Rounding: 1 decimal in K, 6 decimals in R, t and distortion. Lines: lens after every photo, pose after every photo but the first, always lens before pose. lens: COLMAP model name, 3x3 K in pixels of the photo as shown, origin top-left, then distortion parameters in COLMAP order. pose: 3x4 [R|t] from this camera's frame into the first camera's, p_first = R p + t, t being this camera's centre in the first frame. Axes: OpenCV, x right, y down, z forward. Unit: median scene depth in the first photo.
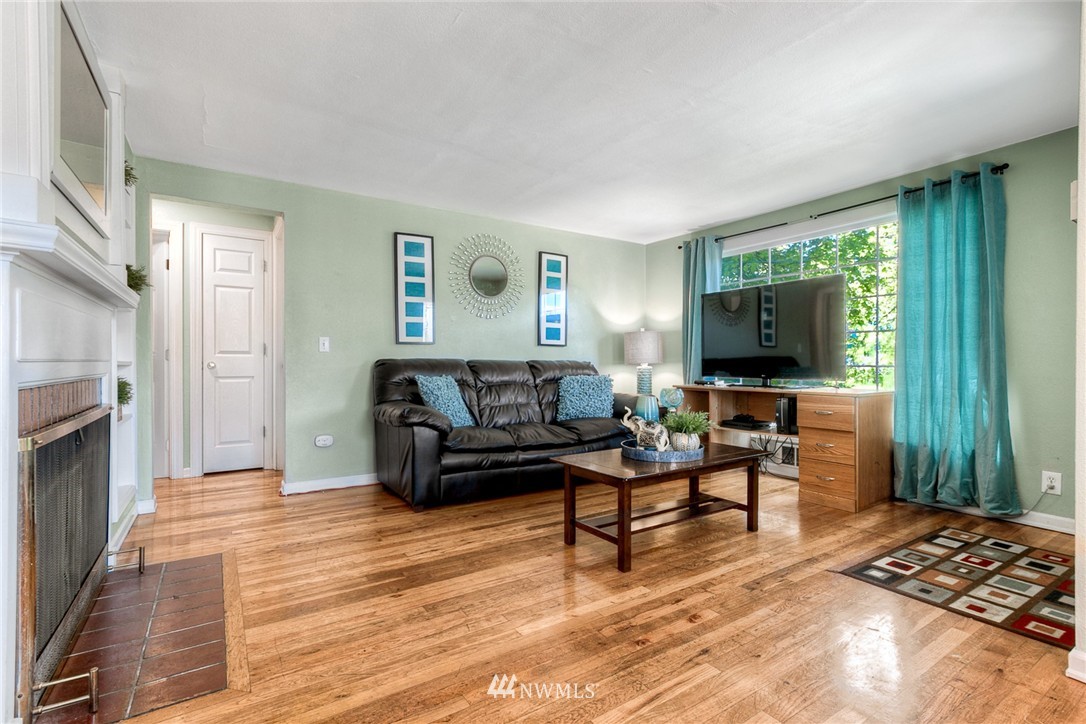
lens RADIAL K [[500.0, 0, 541.9], [0, 500.0, 365.2], [0, 0, 1]] dist [0.000022, 0.002238]
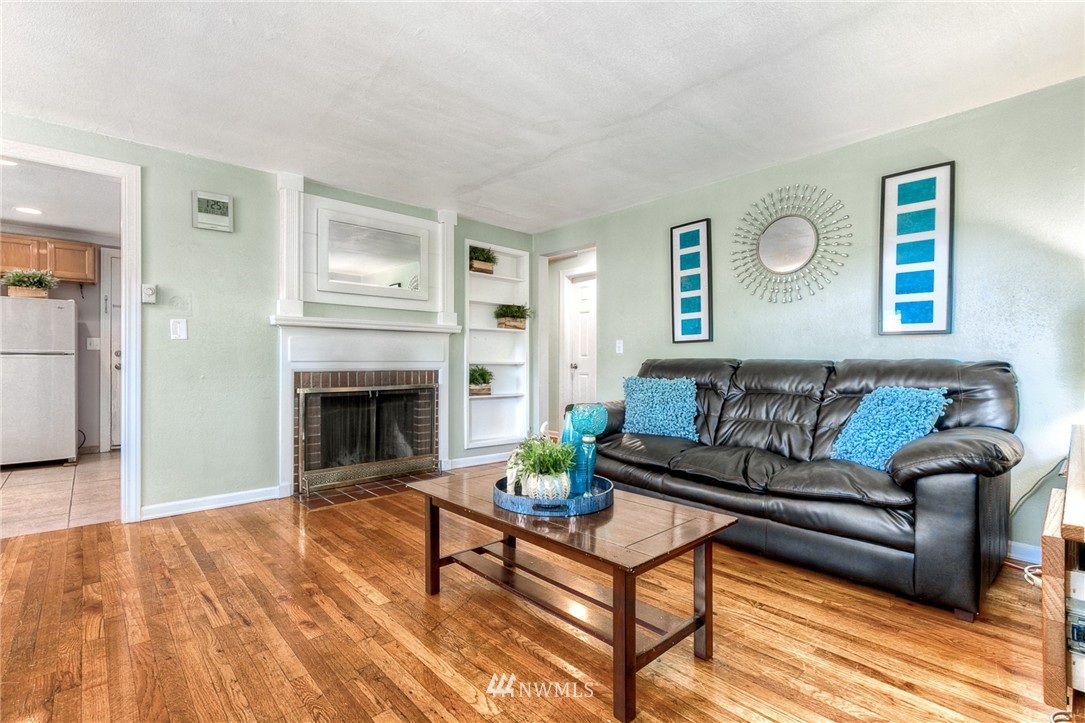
lens RADIAL K [[499.6, 0, 535.4], [0, 499.6, 365.3], [0, 0, 1]] dist [0.000022, 0.002238]
pose [[0.153498, 0.005448, -0.988134, 0.763777], [-0.007565, 0.999962, 0.004338, -0.003887], [0.988120, 0.006809, 0.153533, 0.735487]]
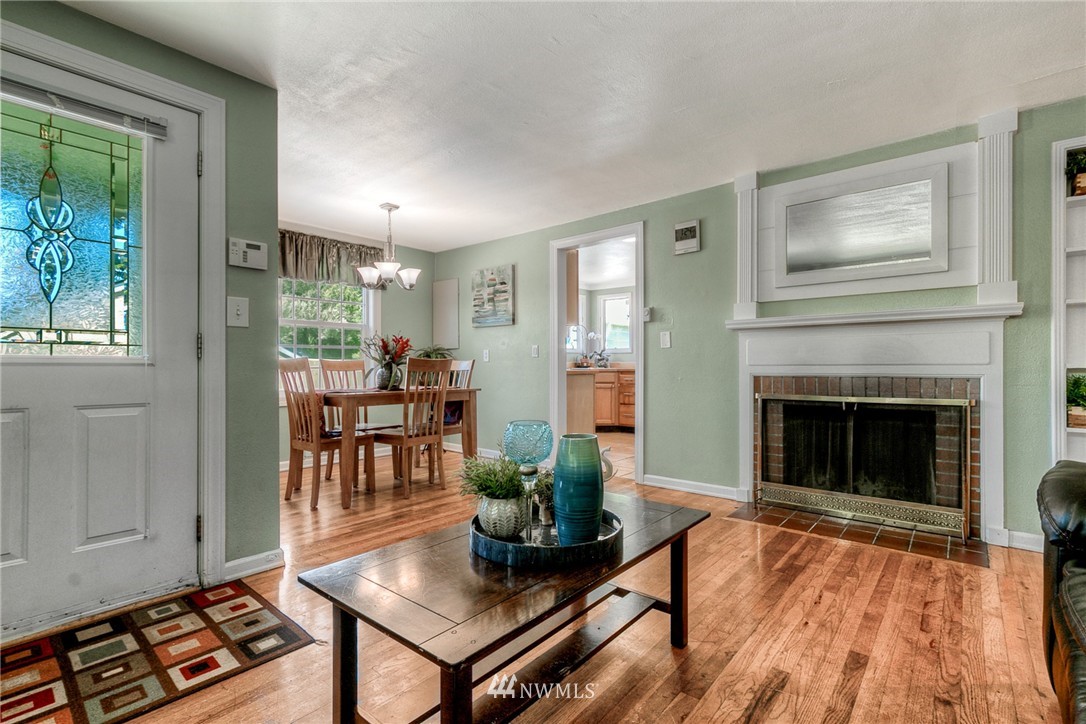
lens RADIAL K [[500.0, 0, 539.4], [0, 500.0, 363.5], [0, 0, 1]] dist [0.000022, 0.002238]
pose [[-0.961035, -0.000973, -0.276425, 0.333577], [-0.001421, 0.999998, 0.001417, -0.007873], [0.276423, 0.001755, -0.961034, 1.276850]]
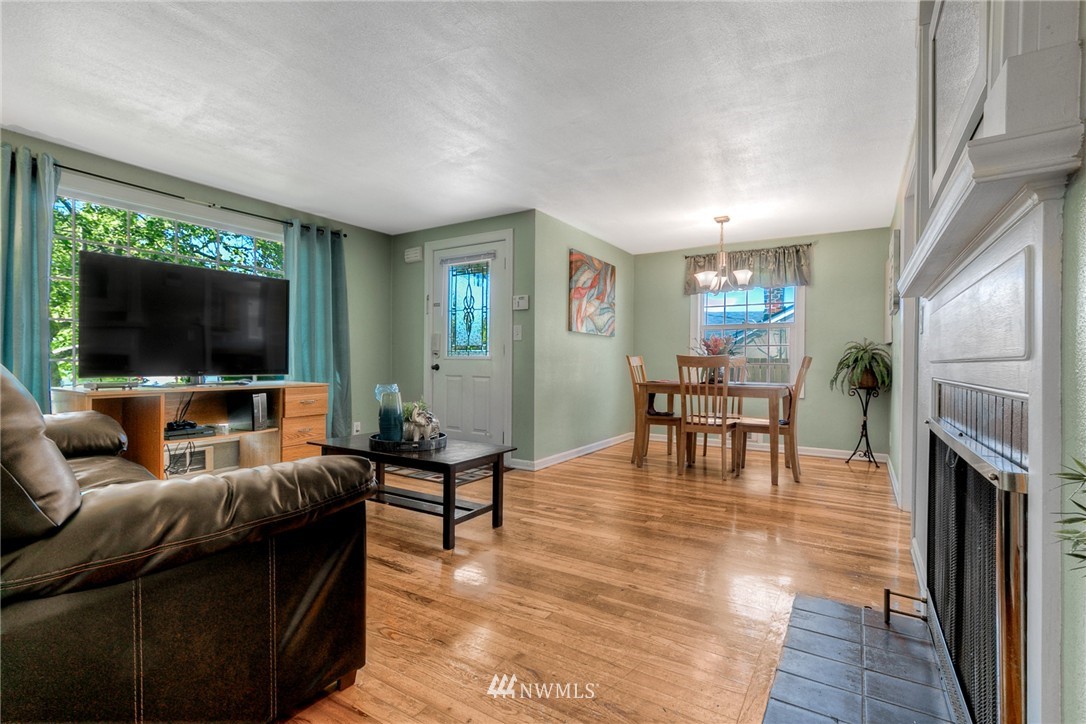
lens RADIAL K [[500.0, 0, 542.1], [0, 500.0, 365.2], [0, 0, 1]] dist [0.000022, 0.002238]
pose [[-0.416883, -0.011237, 0.908891, -0.719765], [-0.005219, 0.999937, 0.009969, -0.003942], [-0.908945, -0.000588, -0.416915, 1.004256]]
